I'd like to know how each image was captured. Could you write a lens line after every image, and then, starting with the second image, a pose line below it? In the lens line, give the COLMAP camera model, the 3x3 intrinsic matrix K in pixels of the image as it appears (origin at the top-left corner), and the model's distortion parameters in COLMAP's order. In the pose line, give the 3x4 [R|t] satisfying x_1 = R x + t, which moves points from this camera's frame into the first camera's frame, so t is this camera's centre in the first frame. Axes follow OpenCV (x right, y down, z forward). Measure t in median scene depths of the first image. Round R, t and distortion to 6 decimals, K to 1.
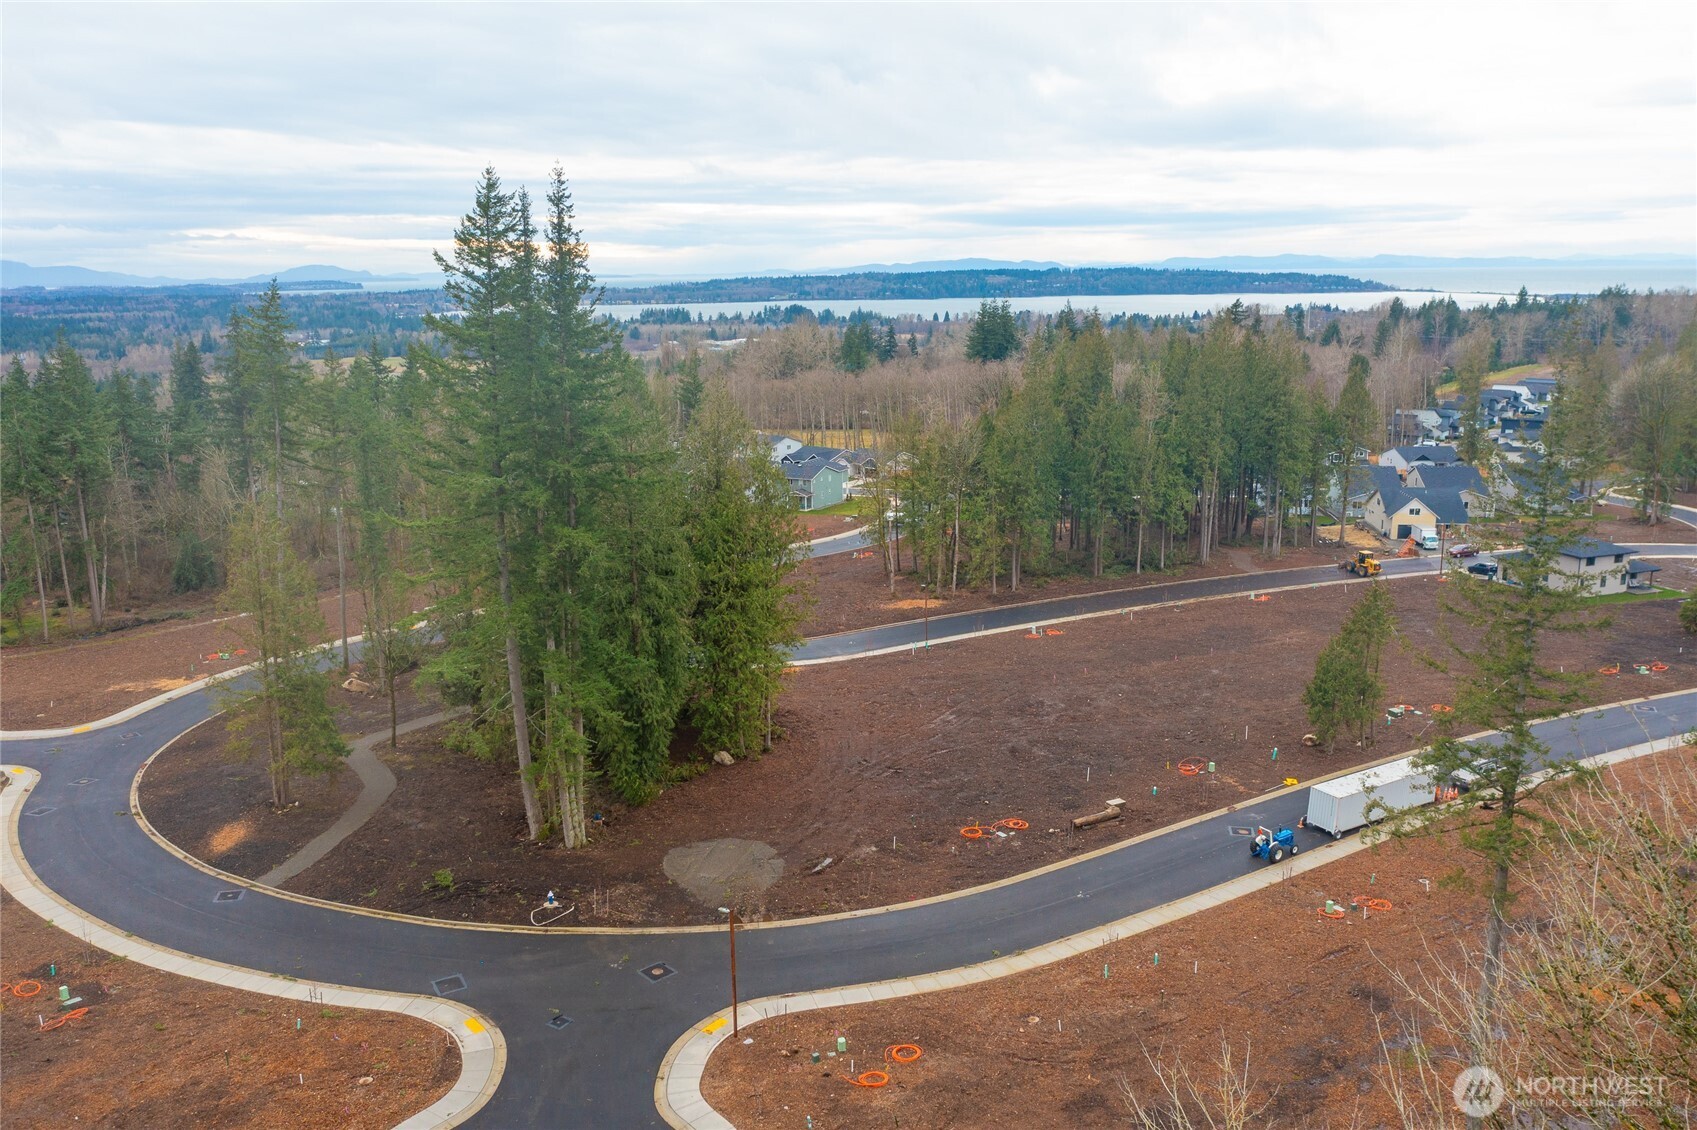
lens RADIAL K [[1338.6, 0, 847.3], [0, 1338.6, 561.6], [0, 0, 1]] dist [-0.019658, 0.002614]
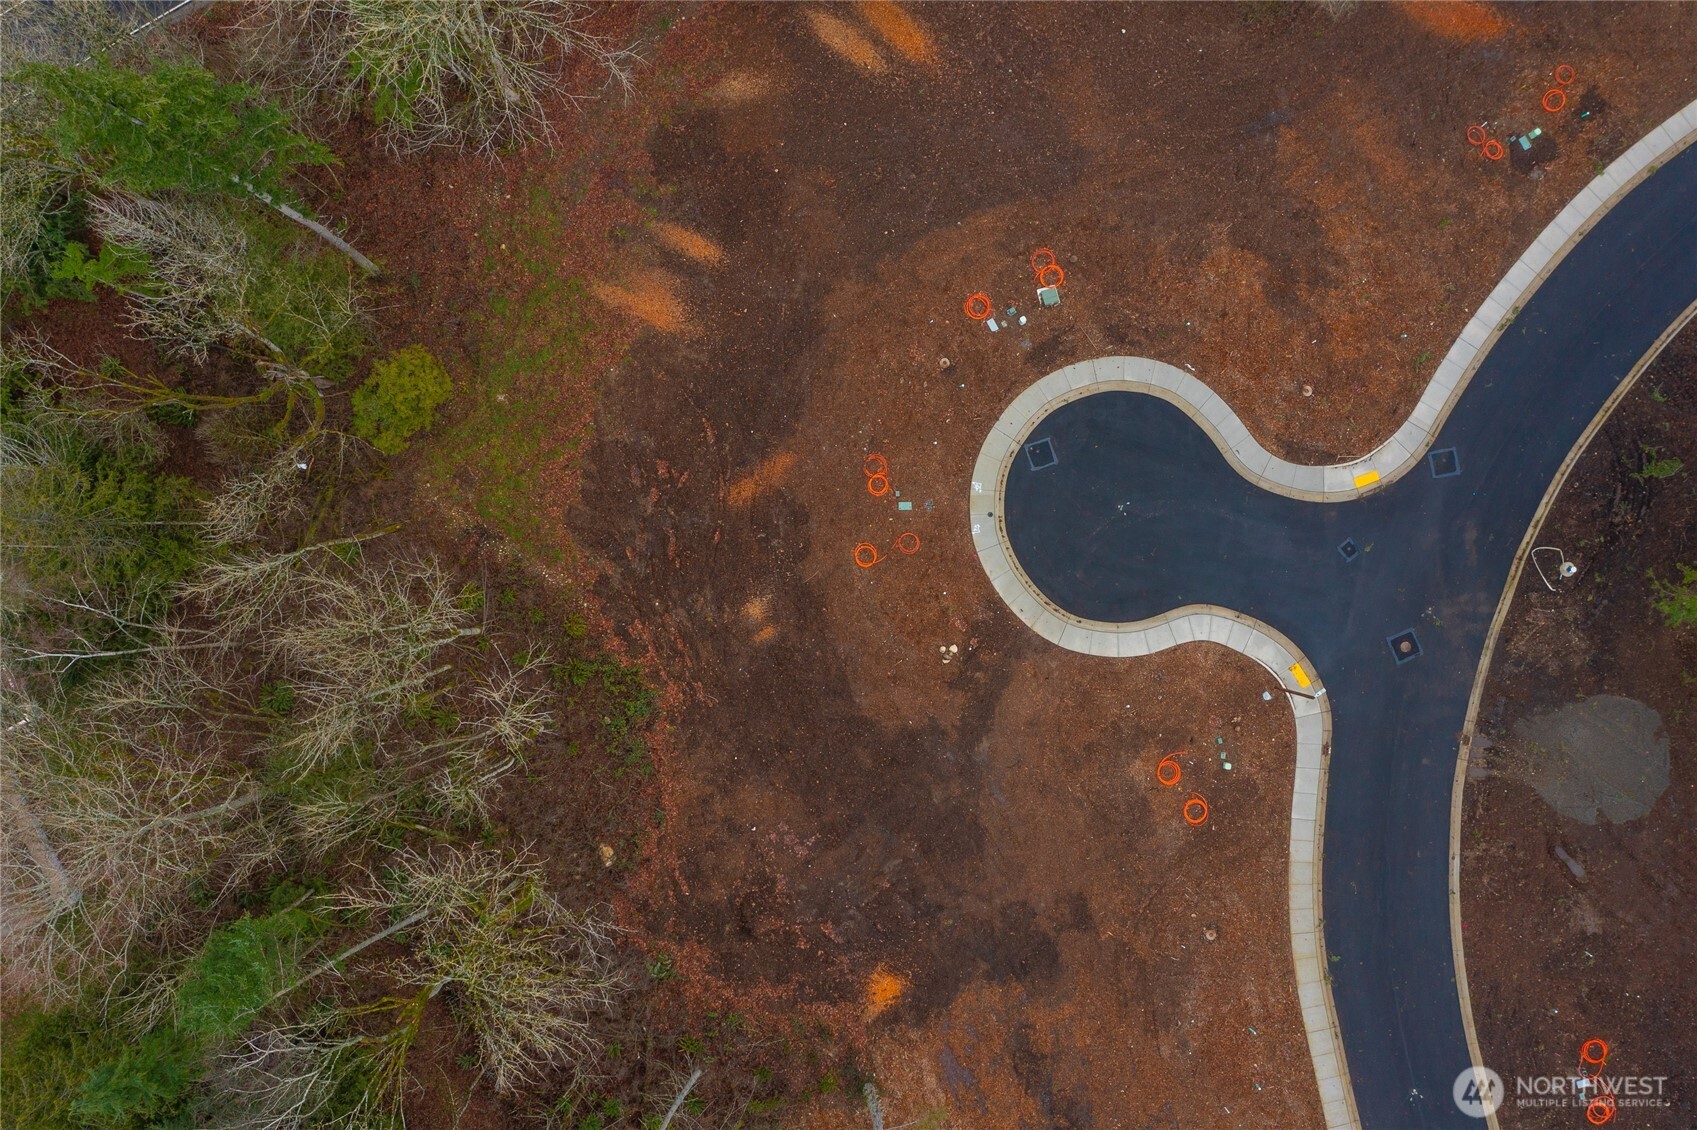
lens RADIAL K [[1338.6, 0, 848.9], [0, 1338.6, 563.2], [0, 0, 1]] dist [-0.019658, 0.002614]
pose [[-0.329194, 0.944205, 0.010359, -0.027264], [-0.168111, -0.069399, 0.983322, -0.265221], [0.929177, 0.321963, 0.181577, 0.144073]]
